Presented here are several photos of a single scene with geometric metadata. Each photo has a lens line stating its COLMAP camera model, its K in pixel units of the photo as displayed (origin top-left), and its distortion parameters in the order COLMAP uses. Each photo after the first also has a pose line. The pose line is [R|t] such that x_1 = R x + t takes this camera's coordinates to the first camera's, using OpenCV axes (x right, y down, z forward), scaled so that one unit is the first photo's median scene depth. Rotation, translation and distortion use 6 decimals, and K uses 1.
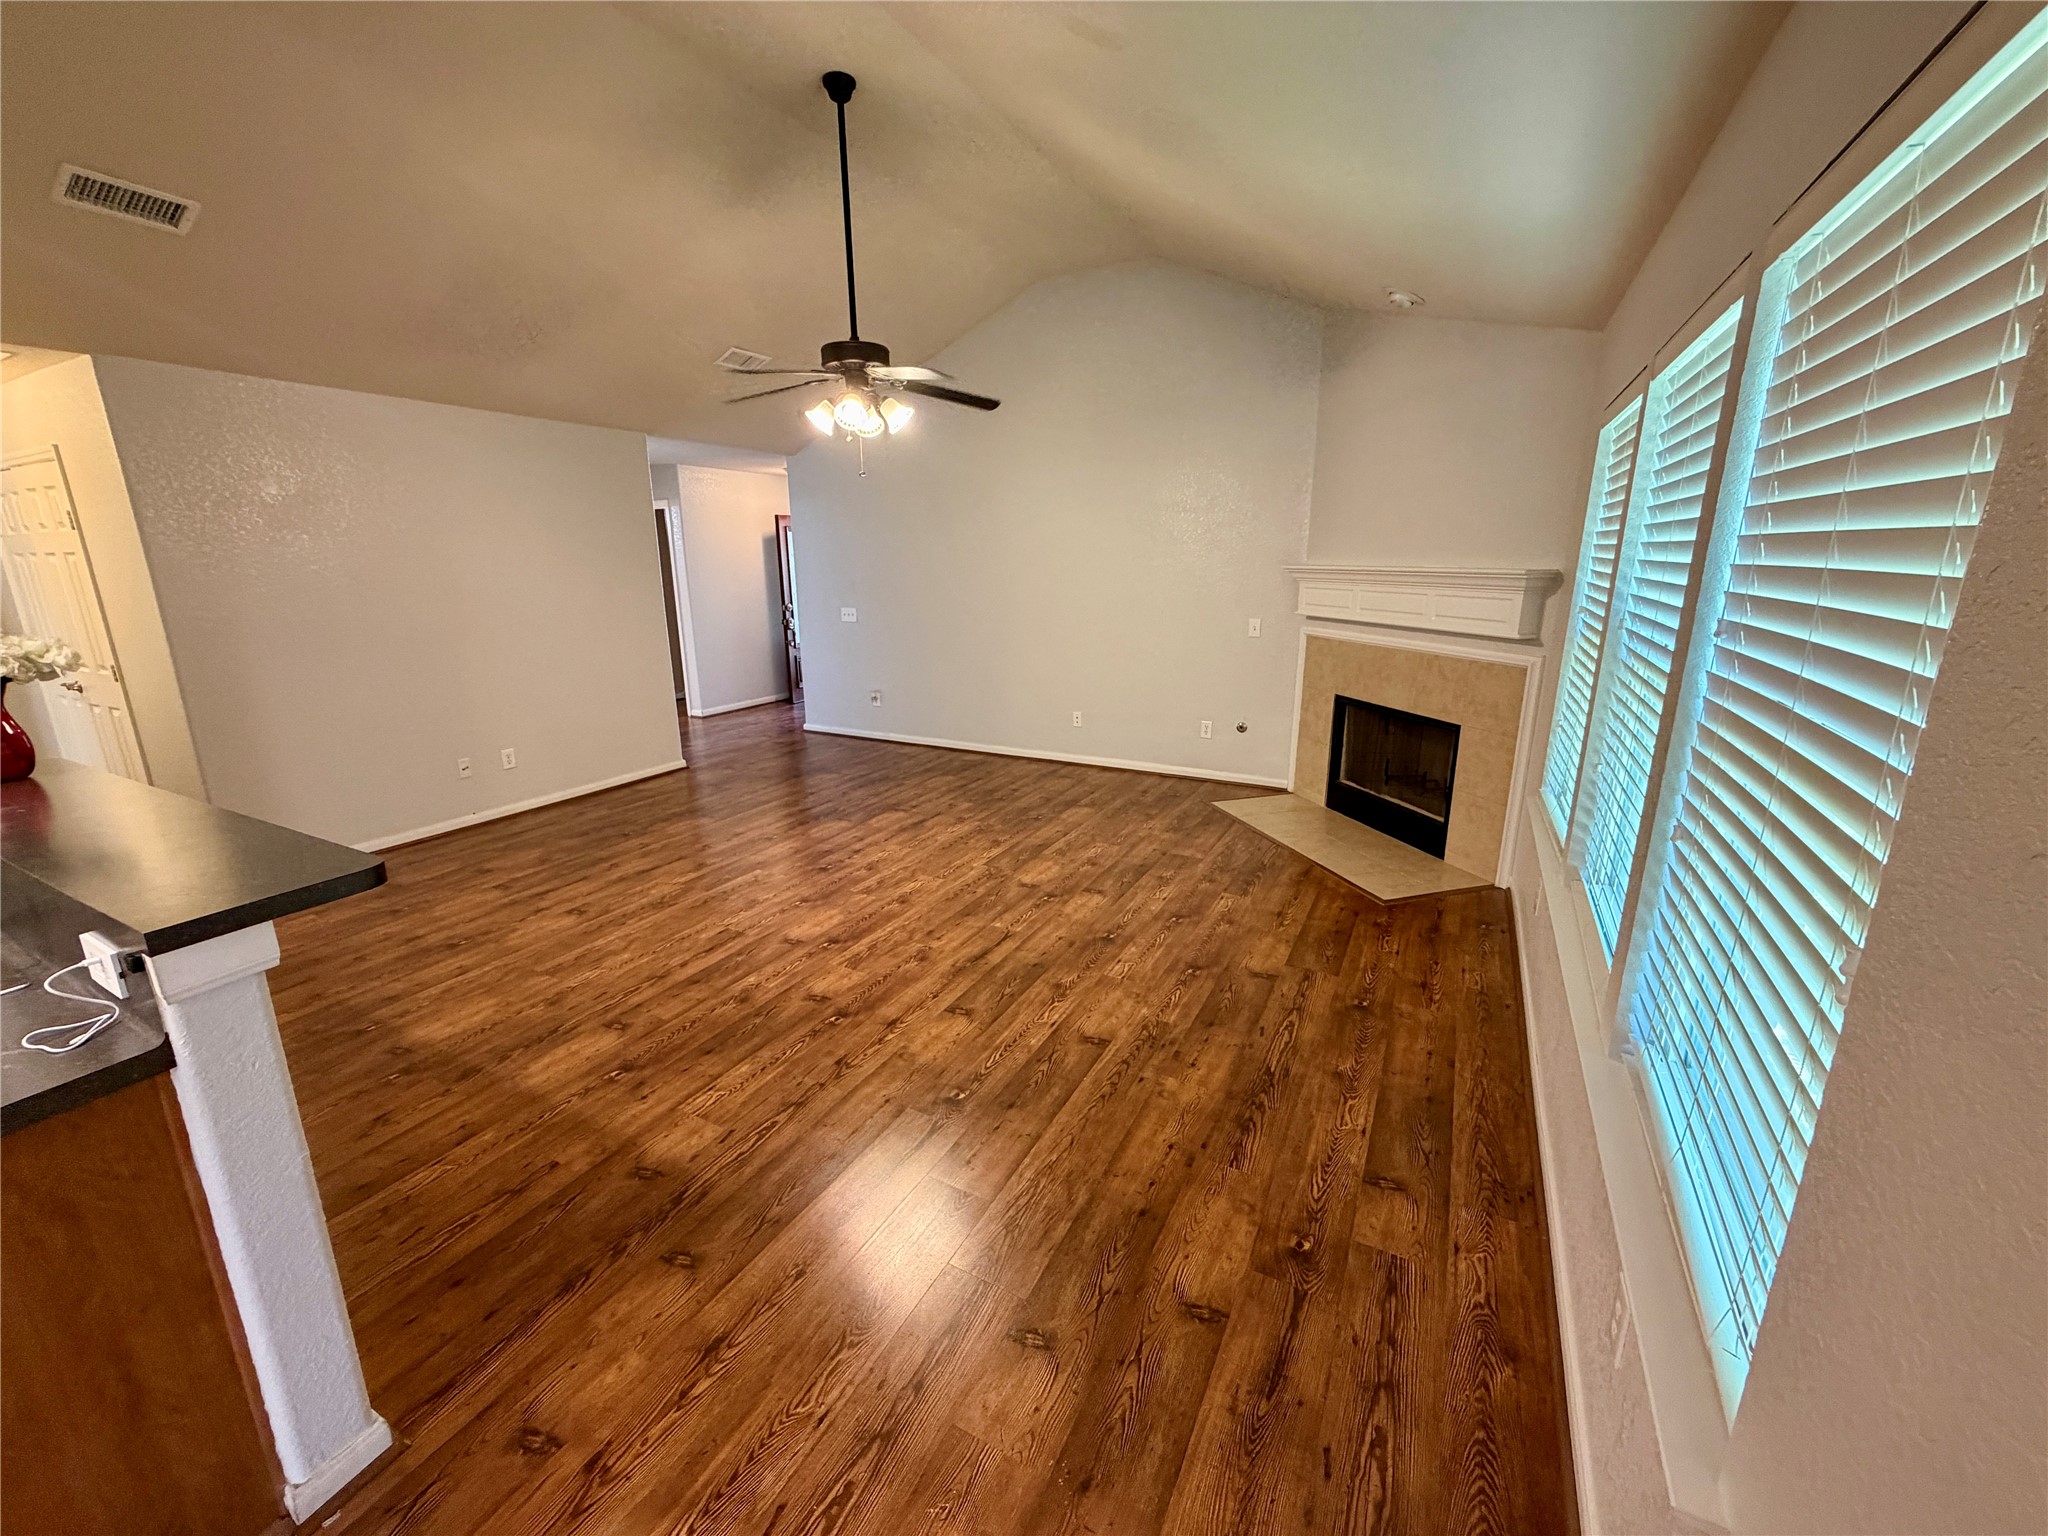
lens RADIAL K [[817.3, 0, 1015.4], [0, 817.3, 763.9], [0, 0, 1]] dist [-0.000197, 0.000380]
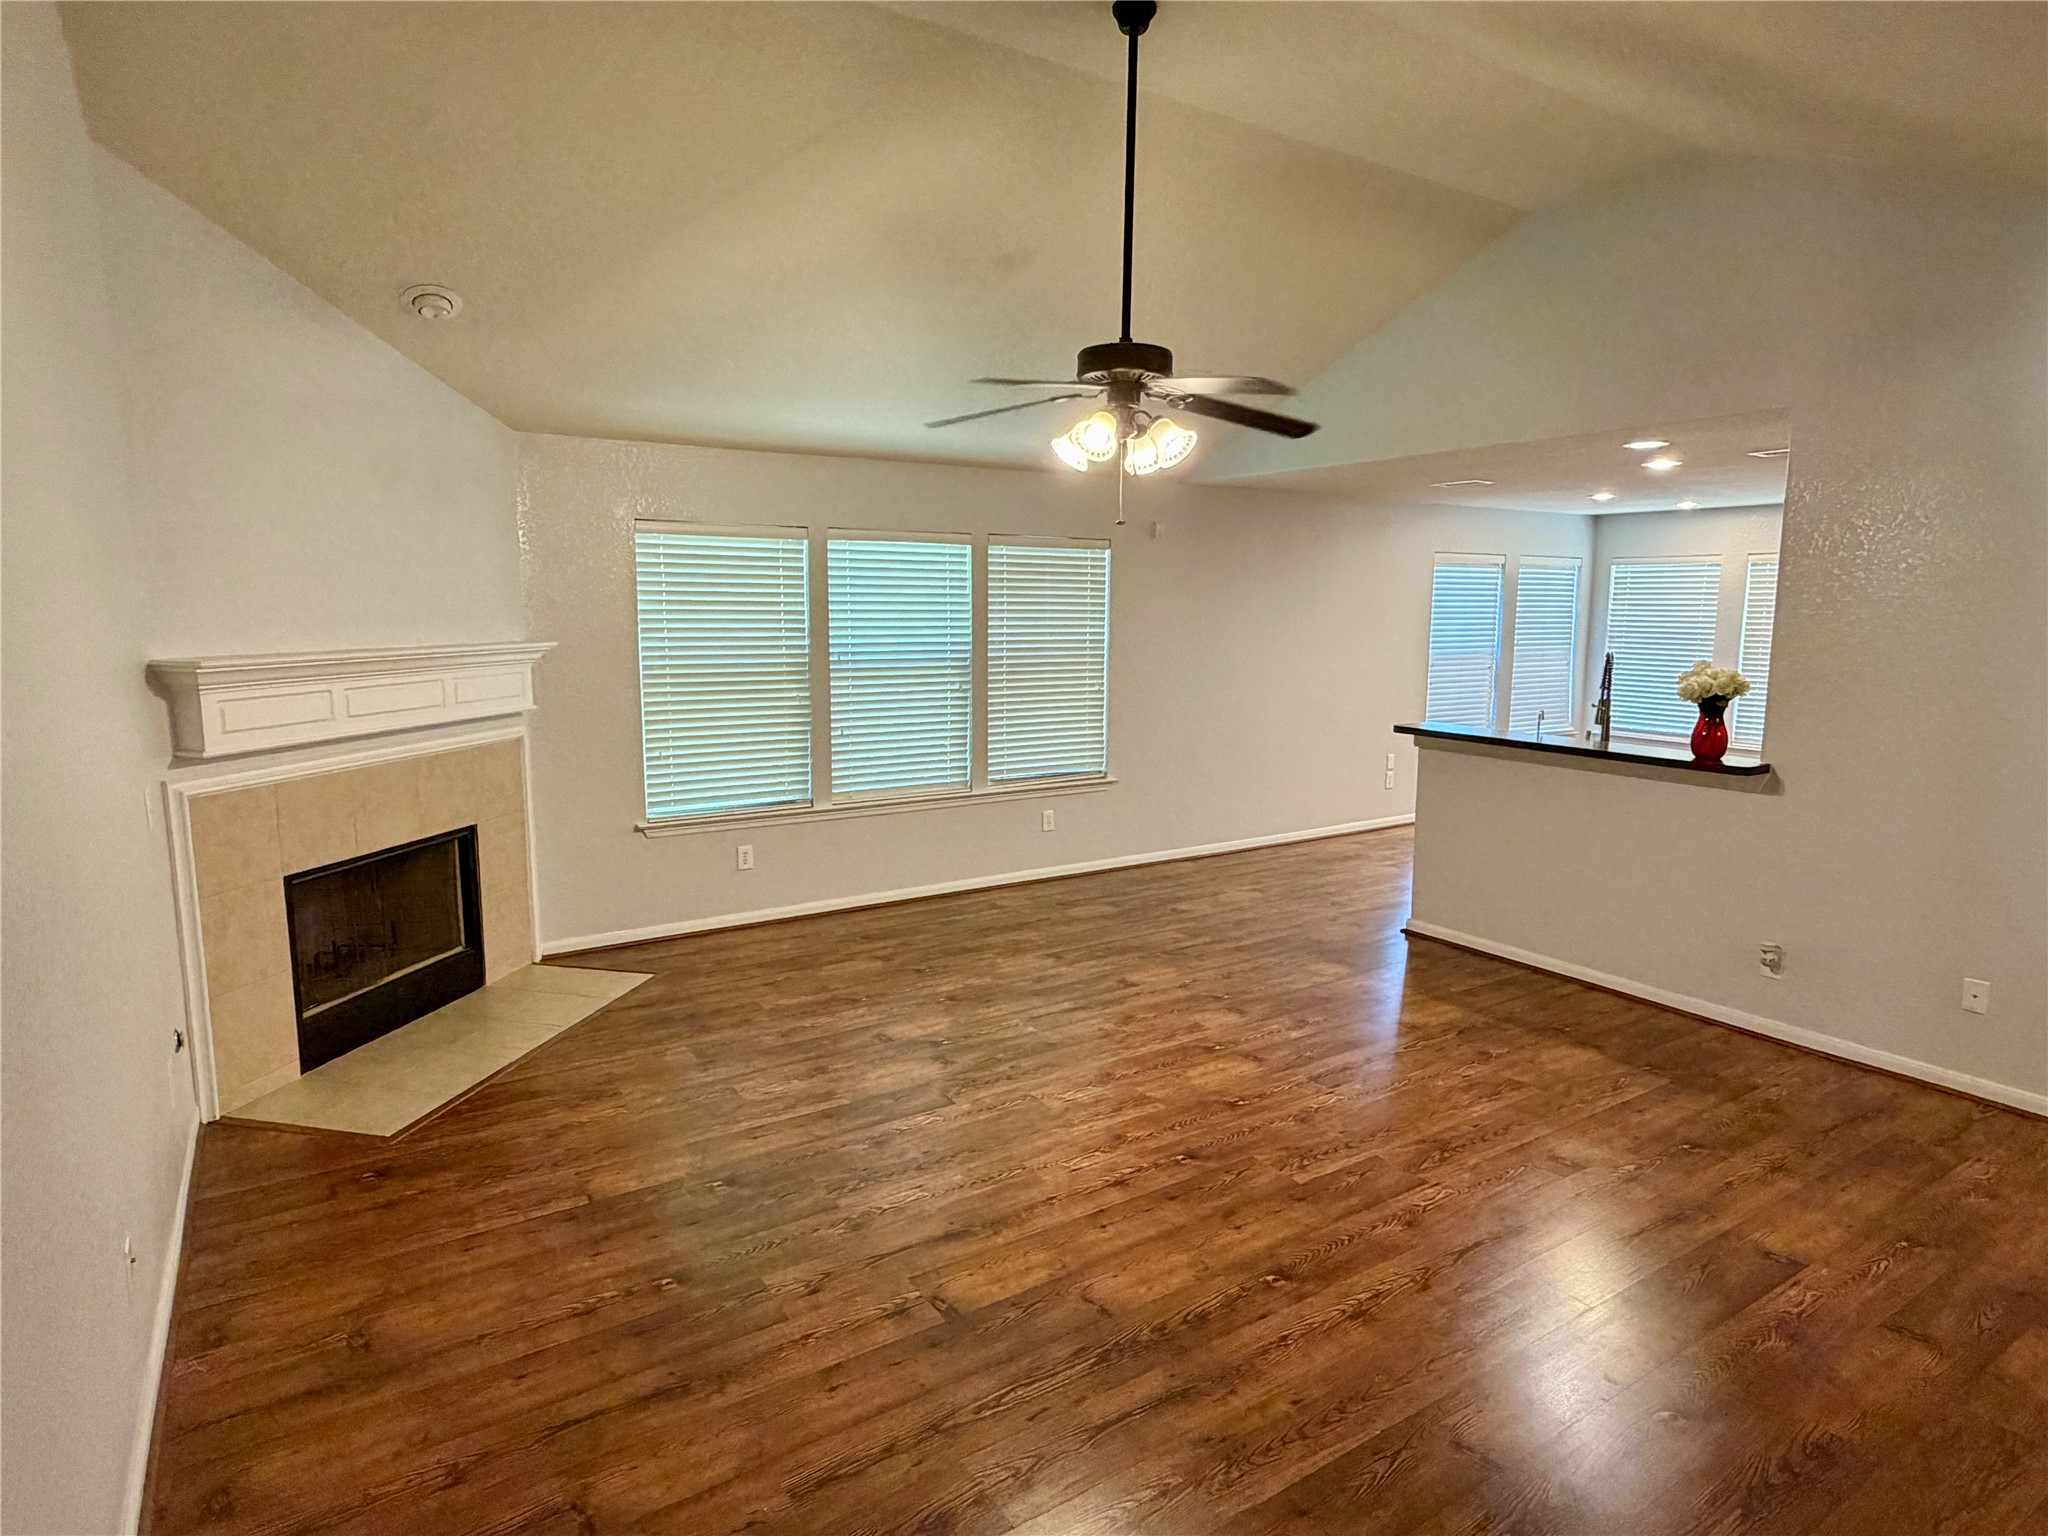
lens RADIAL K [[1141.5, 0, 1024.0], [0, 1141.5, 768.0], [0, 0, 1]] dist [0.005594, 0.000997]
pose [[-0.880357, -0.065855, 0.469717, -0.680881], [0.119846, 0.927295, 0.354628, -0.600837], [-0.458920, 0.368493, -0.808458, 2.212999]]
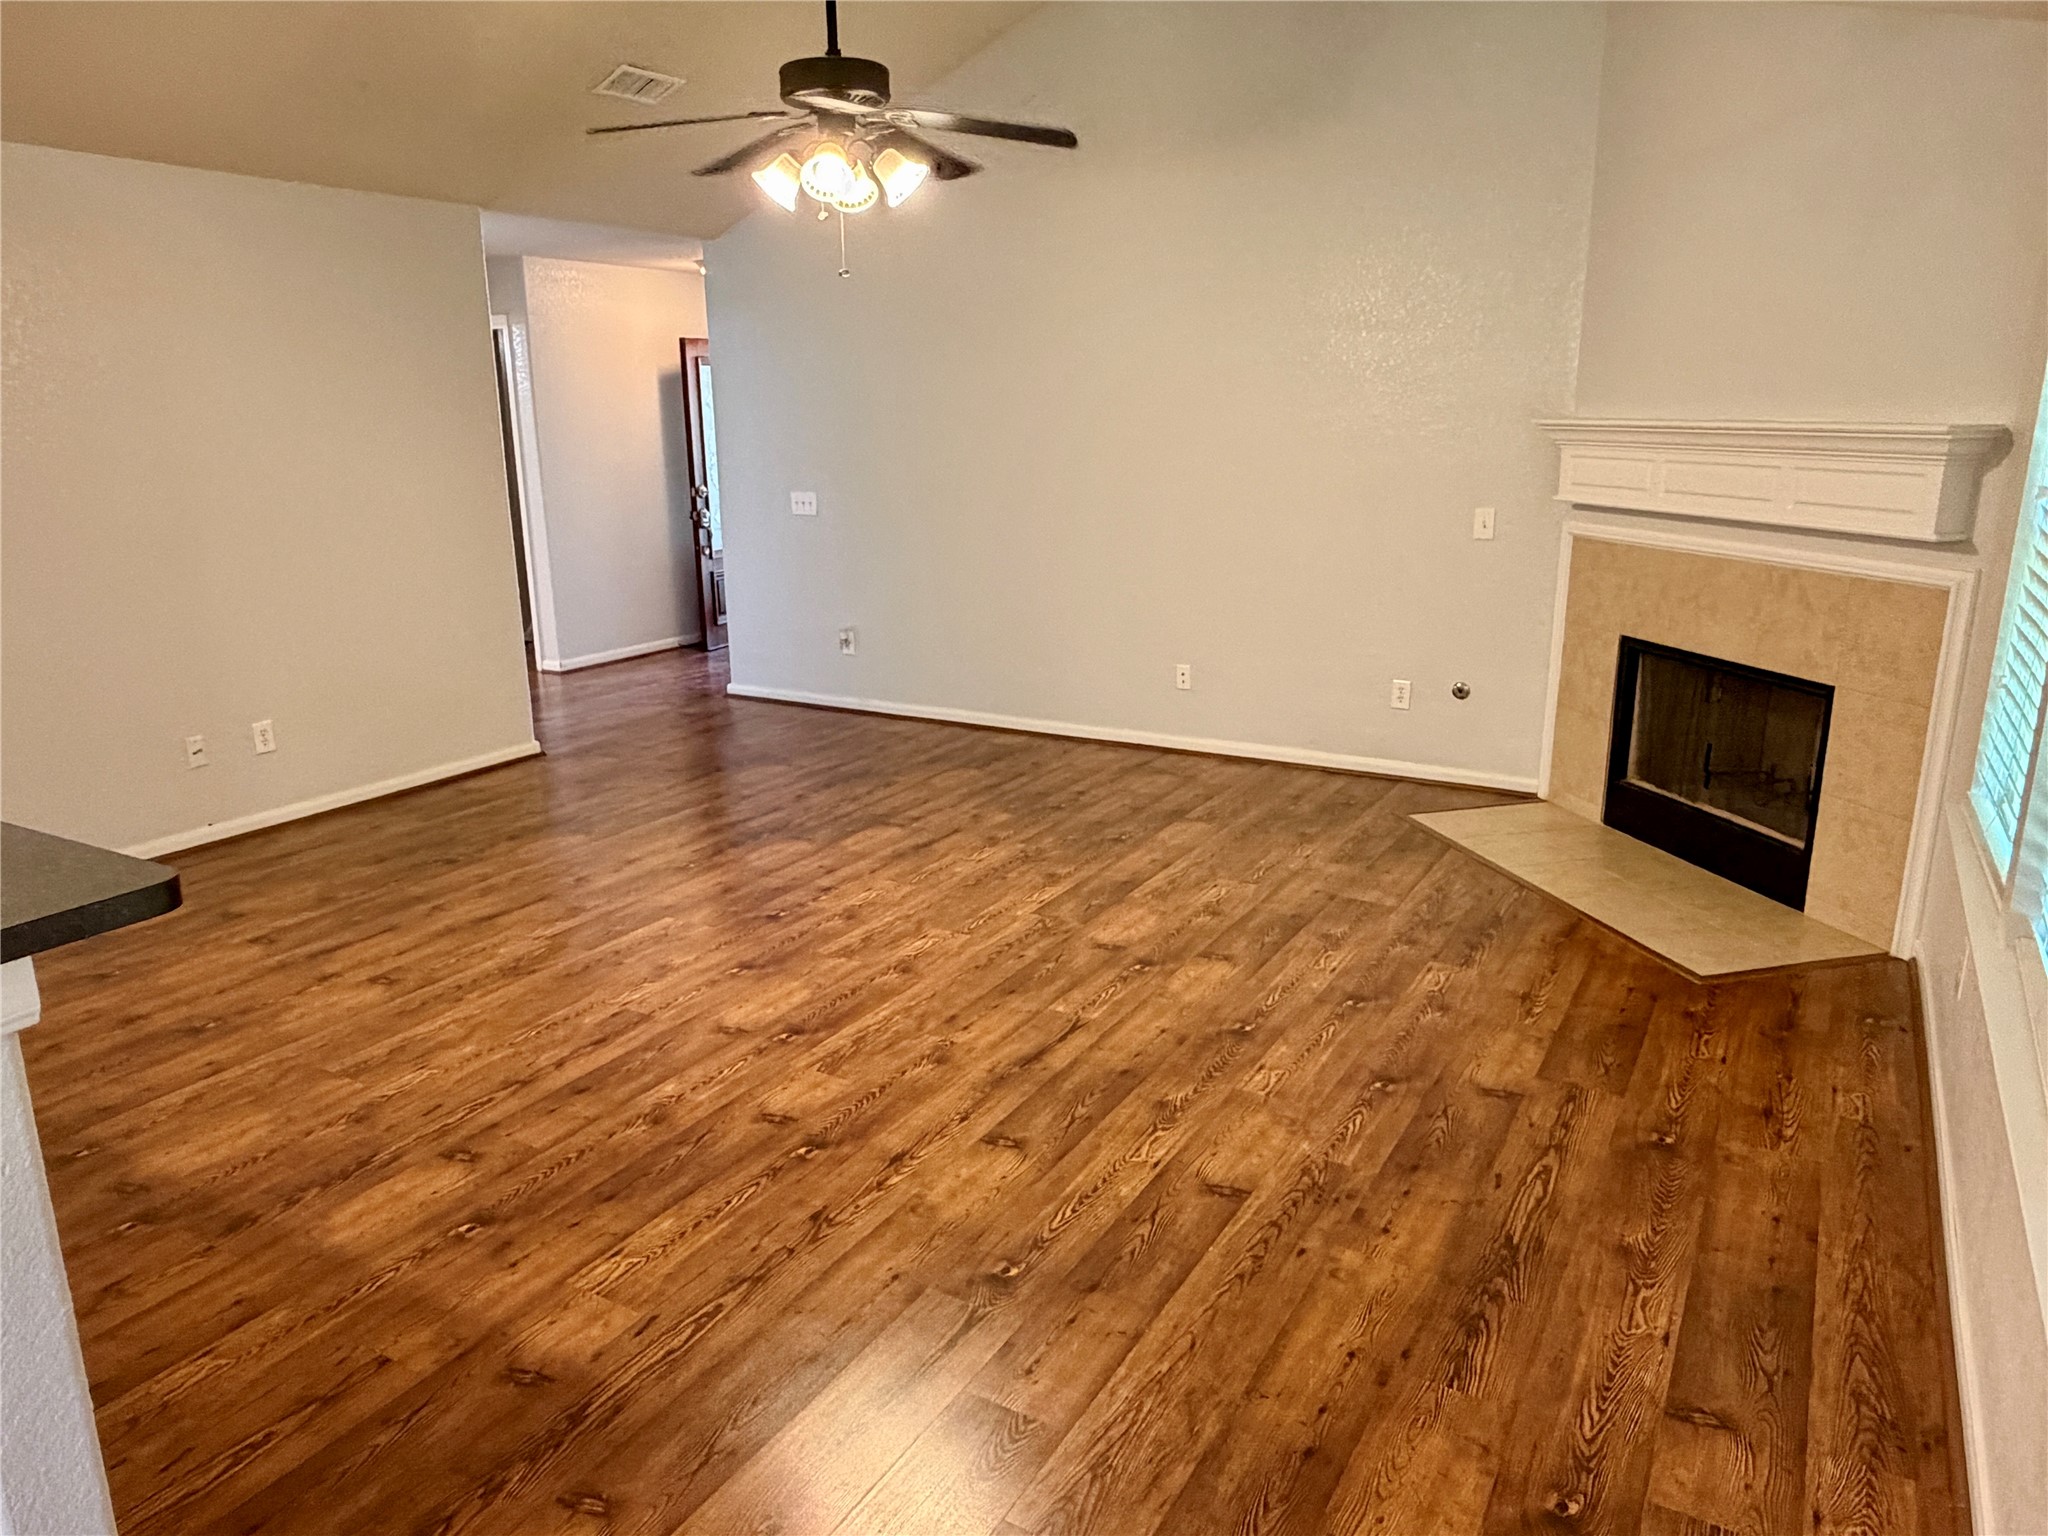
lens RADIAL K [[1384.1, 0, 1012.9], [0, 1384.1, 770.1], [0, 0, 1]] dist [0.000073, -0.000072]
pose [[0.999294, 0.005412, -0.037177, -0.022719], [-0.005041, 0.999937, 0.010040, 0.008941], [0.037229, -0.009845, 0.999258, -0.044086]]
